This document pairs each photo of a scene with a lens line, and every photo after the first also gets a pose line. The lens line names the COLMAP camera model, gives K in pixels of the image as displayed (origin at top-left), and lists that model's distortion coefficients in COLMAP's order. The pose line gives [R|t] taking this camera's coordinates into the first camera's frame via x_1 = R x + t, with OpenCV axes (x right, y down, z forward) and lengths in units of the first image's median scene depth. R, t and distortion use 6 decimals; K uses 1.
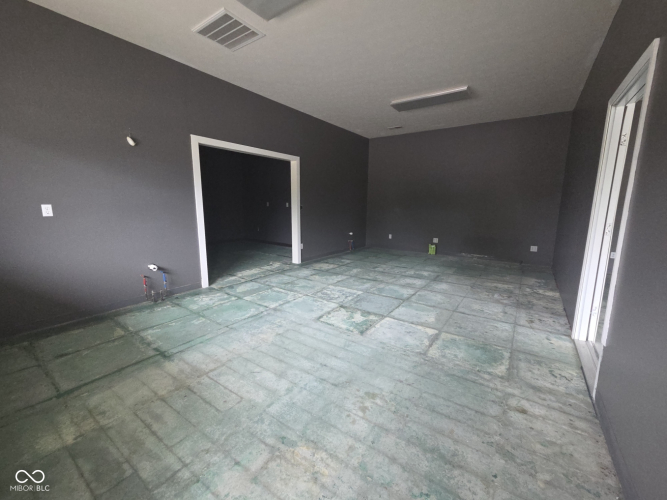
lens RADIAL K [[273.0, 0, 338.7], [0, 273.0, 248.5], [0, 0, 1]] dist [0.001877, -0.000180]
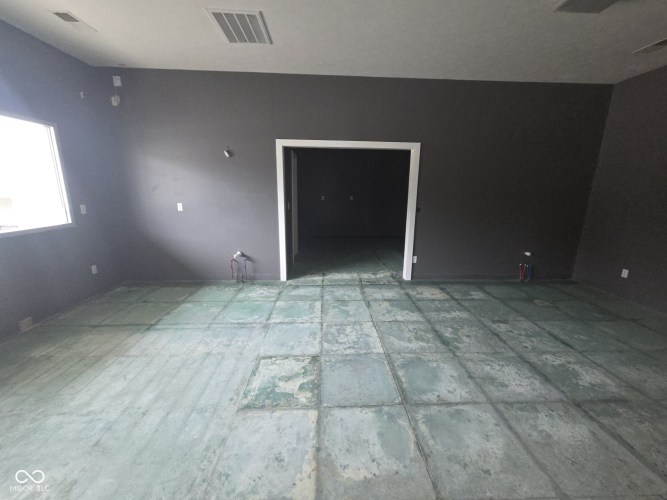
lens RADIAL K [[273.0, 0, 338.8], [0, 273.0, 248.3], [0, 0, 1]] dist [0.001877, -0.000180]
pose [[0.609406, 0.169200, -0.774594, 0.531375], [-0.138576, 0.984656, 0.106062, -0.148032], [0.780654, 0.042705, 0.623503, 0.561268]]
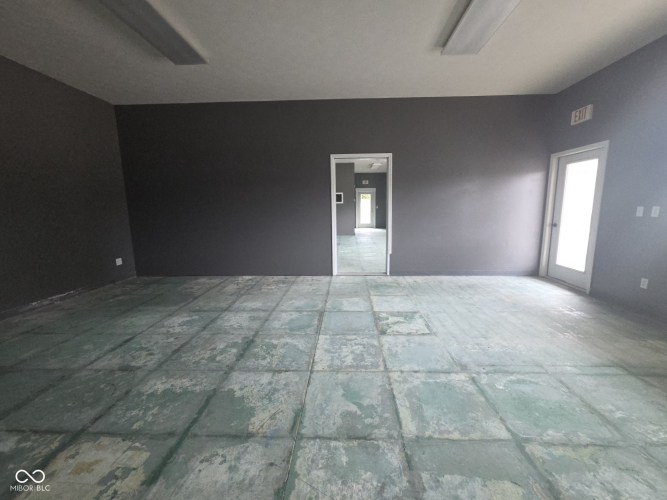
lens RADIAL K [[273.0, 0, 340.2], [0, 273.0, 247.4], [0, 0, 1]] dist [0.001877, -0.000180]
pose [[-0.546314, -0.129645, 0.827486, -0.526569], [0.144482, 0.958552, 0.245568, -0.234158], [-0.825025, 0.253714, -0.504939, 1.378991]]
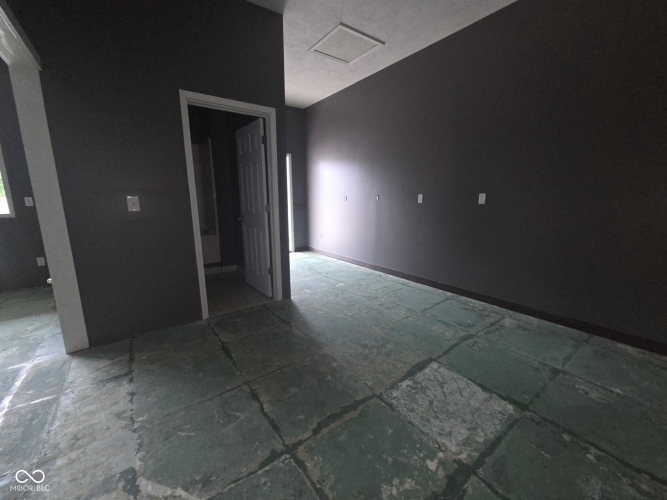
lens RADIAL K [[273.0, 0, 335.0], [0, 273.0, 248.1], [0, 0, 1]] dist [0.001877, -0.000180]
pose [[-0.318272, 0.167631, -0.933061, -0.207875], [-0.162898, 0.959932, 0.228024, -0.296543], [0.933899, 0.224567, -0.278213, 1.828911]]
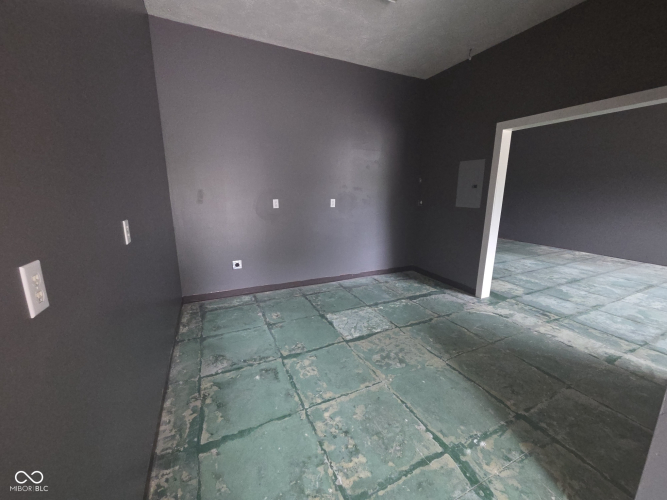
lens RADIAL K [[273.0, 0, 336.3], [0, 273.0, 243.9], [0, 0, 1]] dist [0.001877, -0.000180]
pose [[0.496089, -0.182792, 0.848812, -1.351942], [0.146290, 0.981210, 0.125805, -0.315598], [-0.855859, 0.061762, 0.513508, 1.554045]]
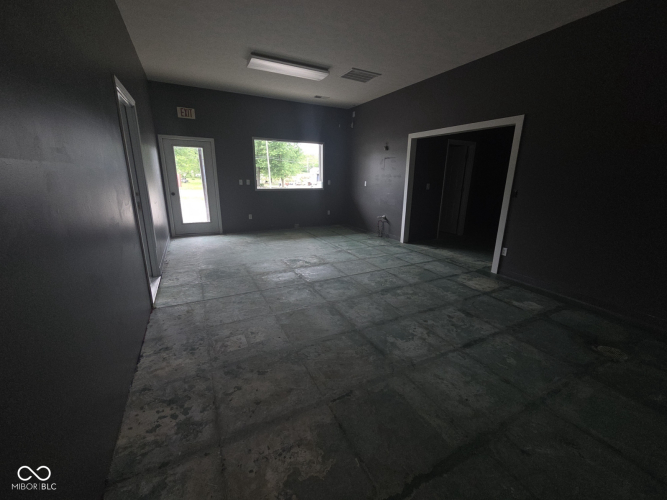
lens RADIAL K [[273.0, 0, 335.8], [0, 273.0, 247.3], [0, 0, 1]] dist [0.001877, -0.000180]
pose [[-0.462830, 0.210305, -0.861139, 1.030131], [-0.168788, 0.932769, 0.318516, -0.262514], [0.870229, 0.292769, -0.396217, 1.458068]]
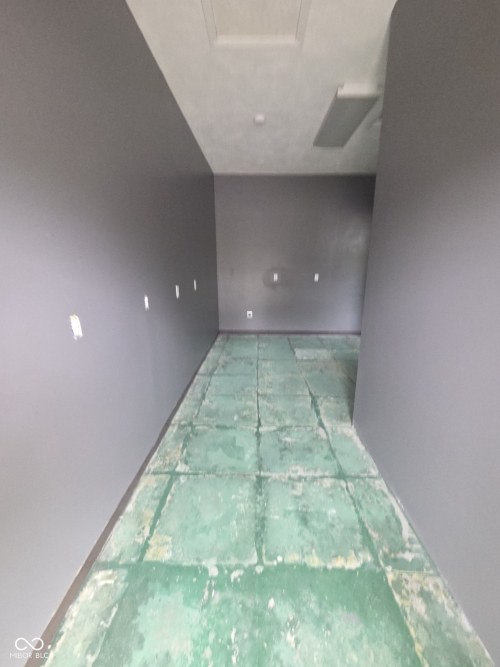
lens RADIAL K [[273.0, 0, 251.1], [0, 273.0, 334.9], [0, 0, 1]] dist [0.001877, -0.000180]
pose [[0.831276, -0.150858, 0.534997, -1.568635], [0.100399, 0.987387, 0.122423, -0.247009], [-0.546717, -0.048054, 0.835937, 1.026850]]
